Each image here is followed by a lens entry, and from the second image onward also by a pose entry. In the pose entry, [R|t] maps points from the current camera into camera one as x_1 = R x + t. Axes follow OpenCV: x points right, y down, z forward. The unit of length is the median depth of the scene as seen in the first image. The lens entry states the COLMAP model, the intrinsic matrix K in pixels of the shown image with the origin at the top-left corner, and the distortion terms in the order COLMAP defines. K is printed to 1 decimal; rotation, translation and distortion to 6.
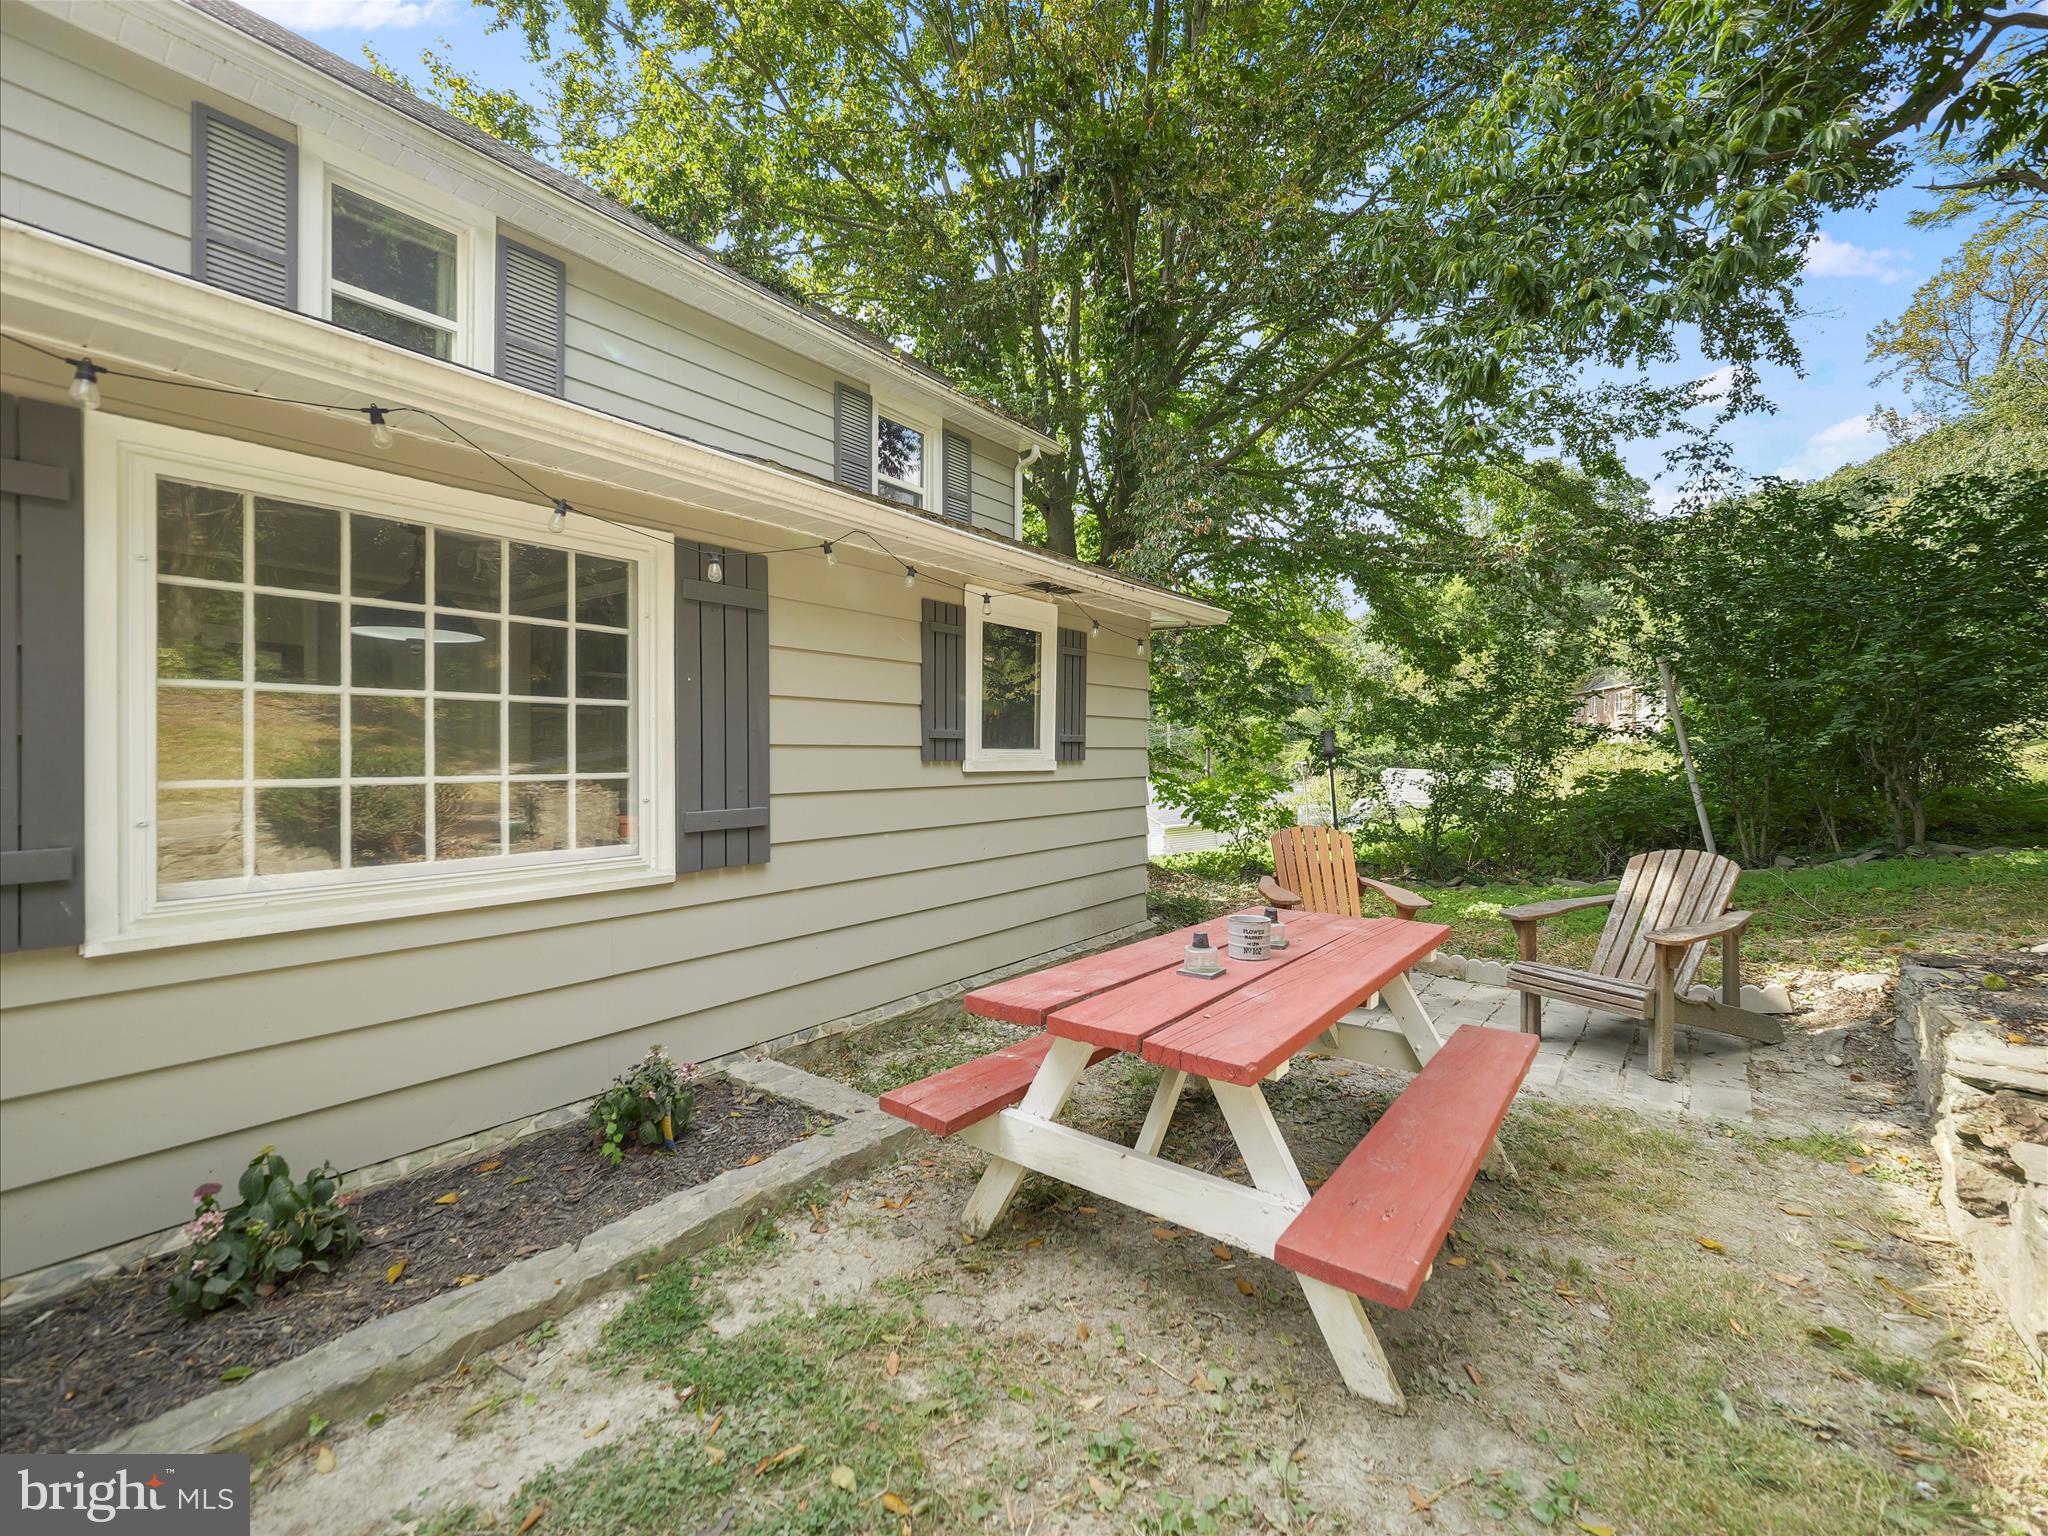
lens RADIAL K [[852.2, 0, 1034.4], [0, 852.2, 761.7], [0, 0, 1]] dist [-0.011123, -0.000251]
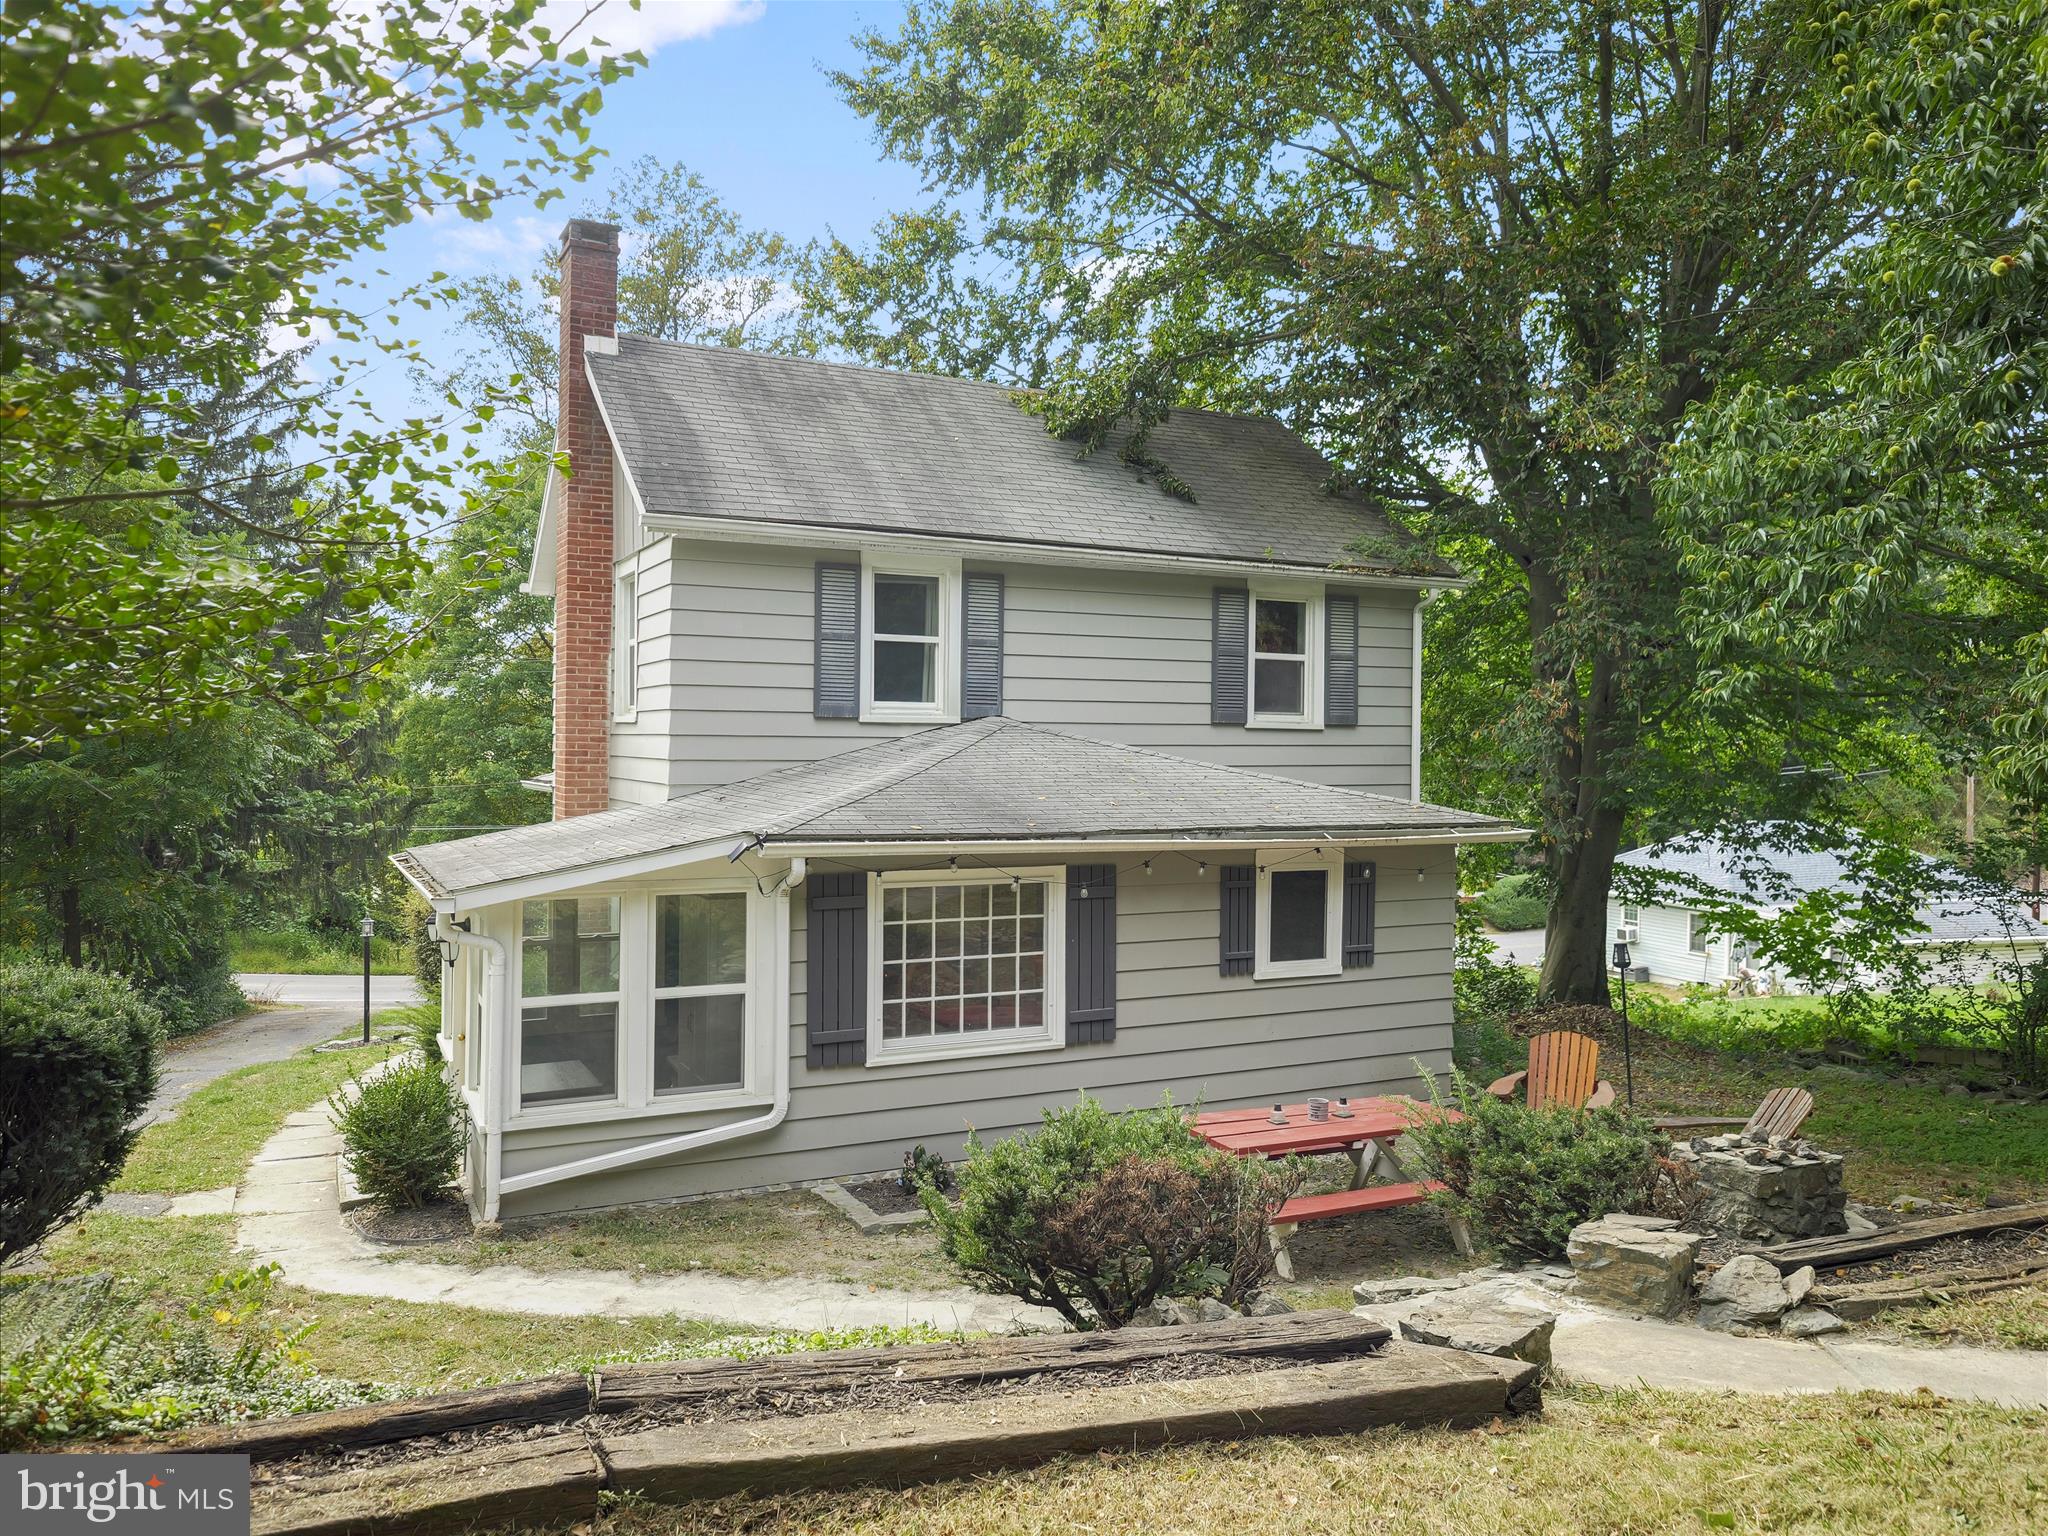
lens RADIAL K [[1497.1, 0, 1018.2], [0, 1497.1, 767.6], [0, 0, 1]] dist [-0.037562, 0.008840]
pose [[0.896503, 0.012926, -0.442849, 0.853518], [-0.012990, 0.999911, 0.002889, -0.442361], [0.442847, 0.003163, 0.896592, -1.824601]]
